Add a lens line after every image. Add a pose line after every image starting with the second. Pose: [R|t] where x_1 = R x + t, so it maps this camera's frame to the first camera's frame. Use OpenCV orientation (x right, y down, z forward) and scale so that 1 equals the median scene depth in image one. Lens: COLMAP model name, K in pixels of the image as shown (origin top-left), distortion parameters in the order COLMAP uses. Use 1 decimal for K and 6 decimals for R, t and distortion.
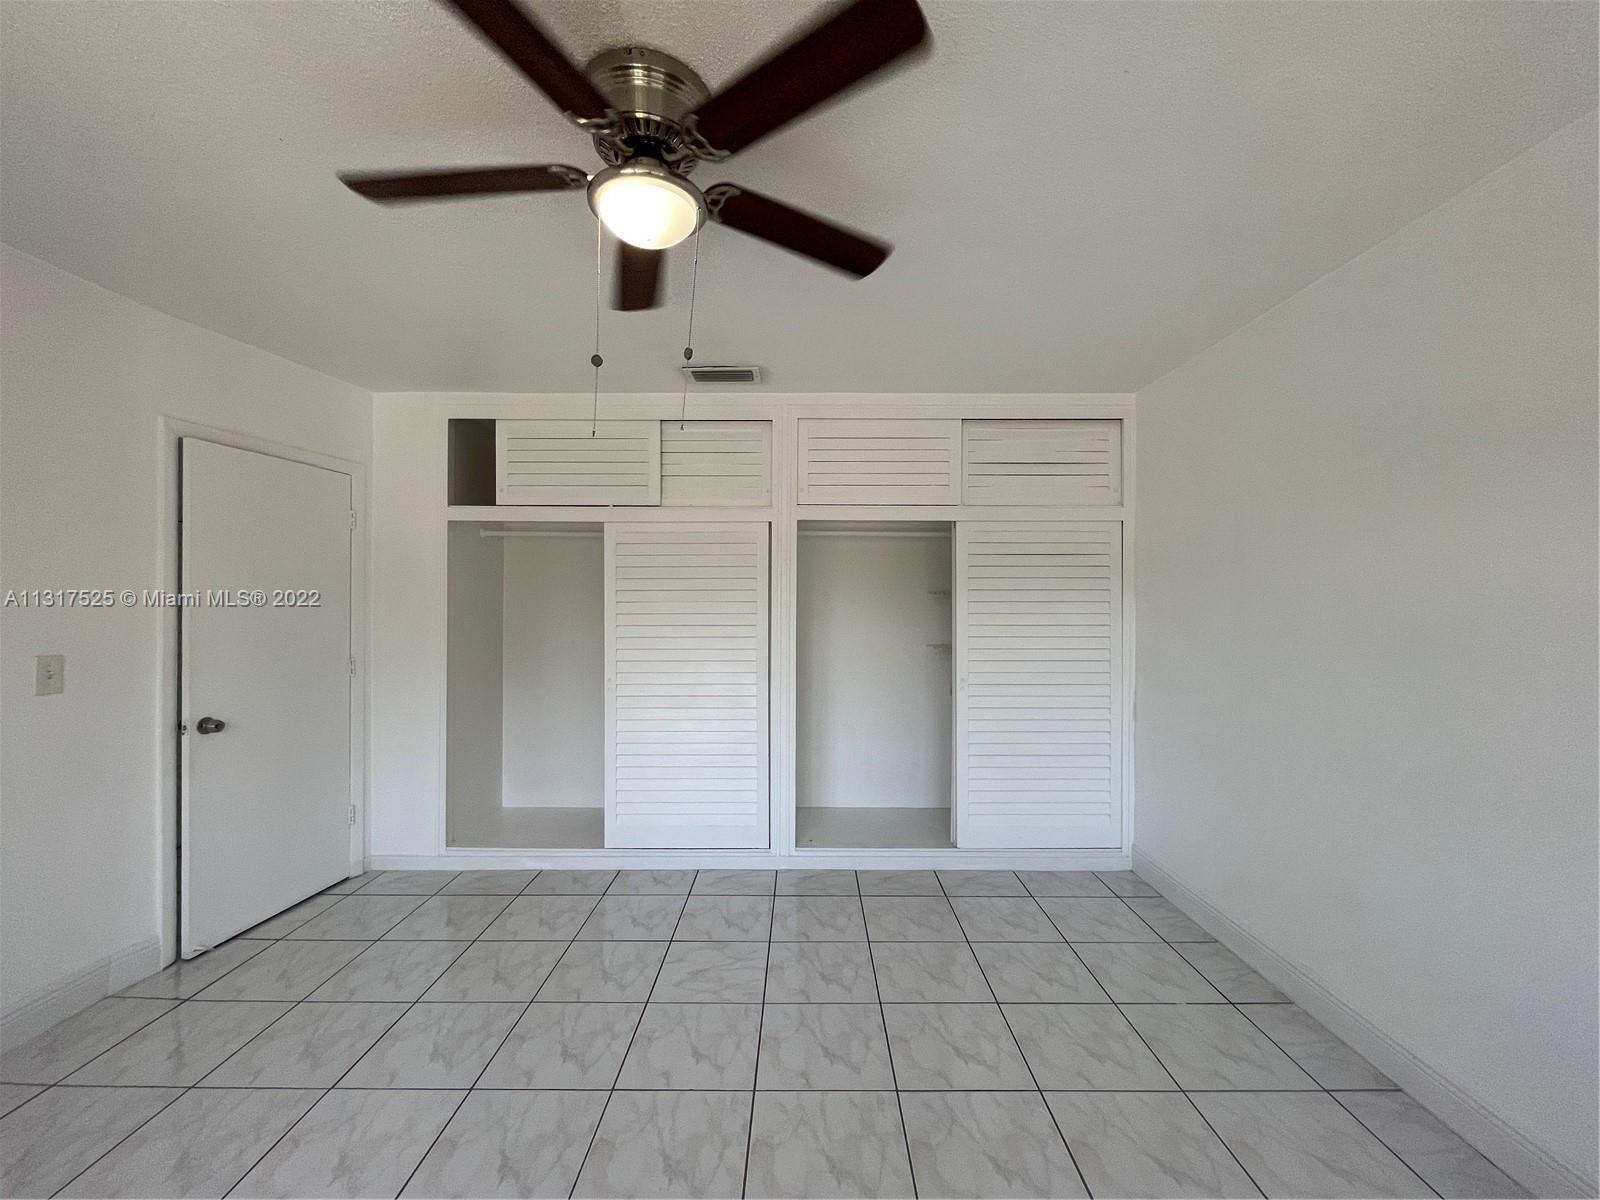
lens RADIAL K [[647.1, 0, 806.3], [0, 647.1, 596.7], [0, 0, 1]] dist [0.000178, -0.000281]
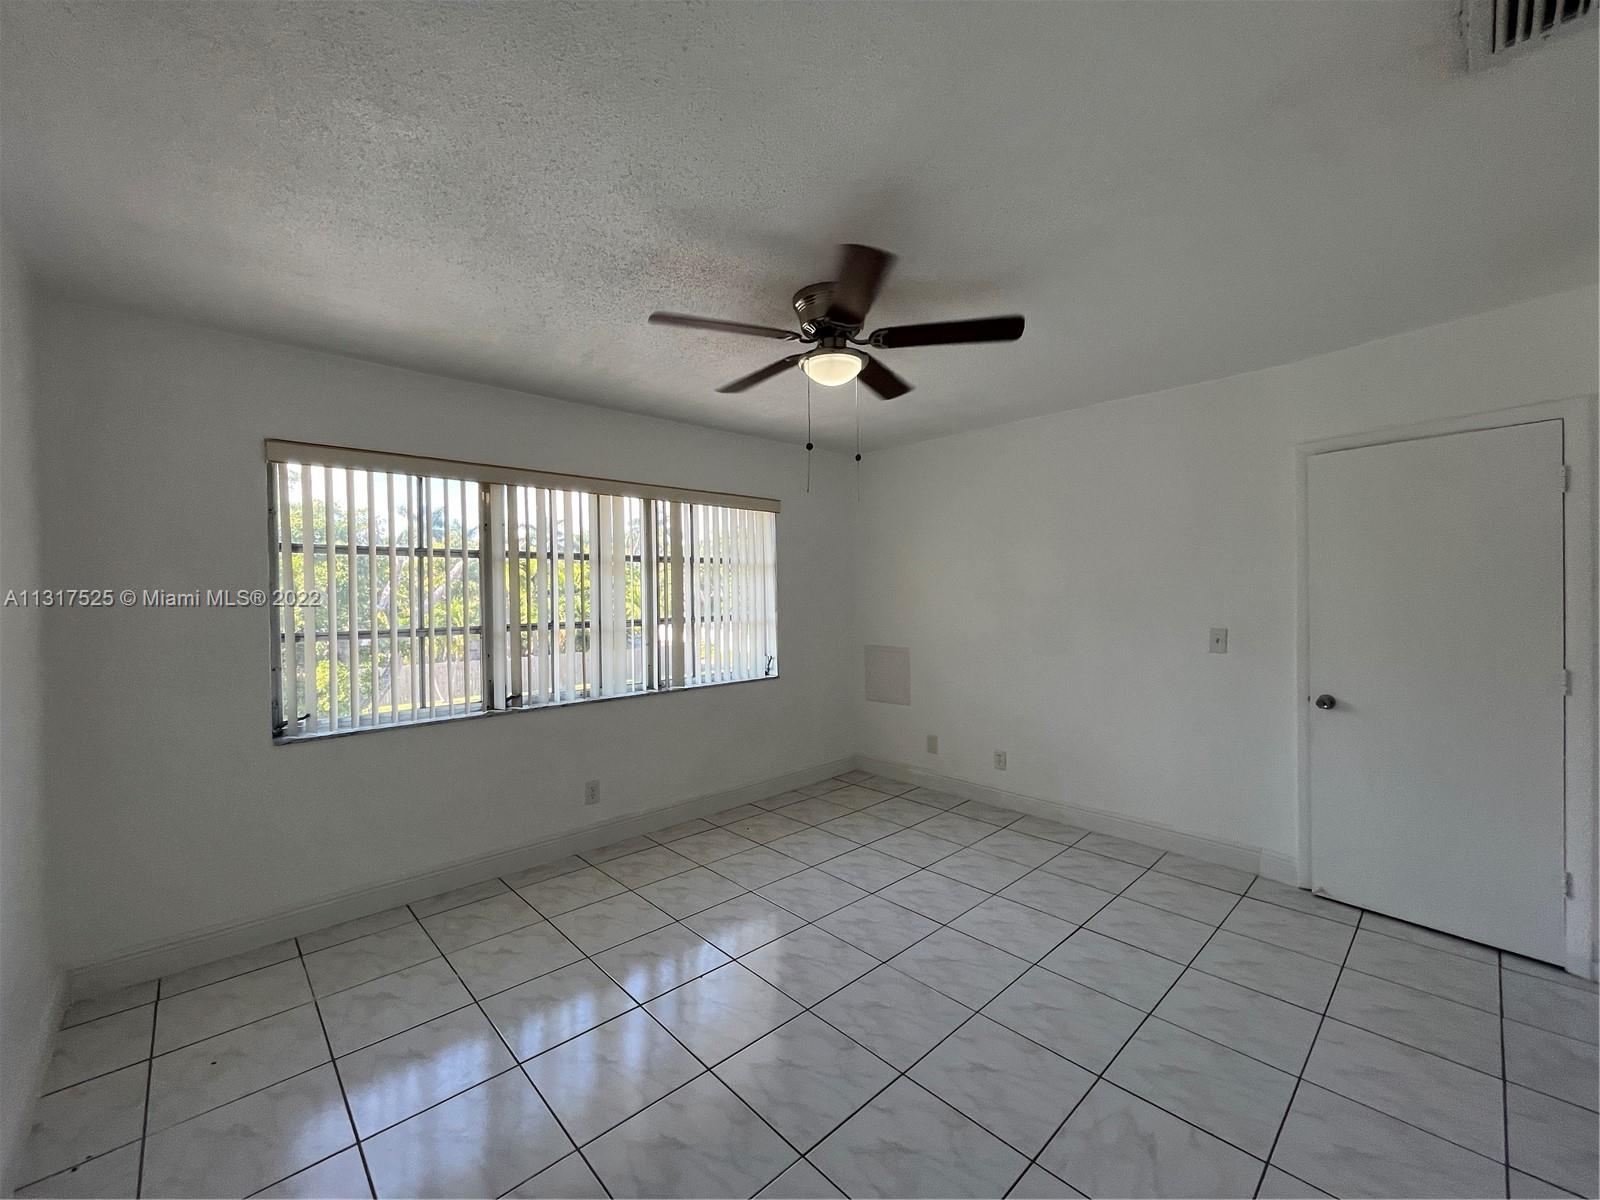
lens RADIAL K [[647.1, 0, 799.4], [0, 647.1, 596.3], [0, 0, 1]] dist [0.000178, -0.000281]
pose [[-0.716904, 0.002576, -0.697167, 0.377661], [0.004528, 0.999989, -0.000962, 0.006940], [0.697157, -0.003846, -0.716908, 0.817828]]
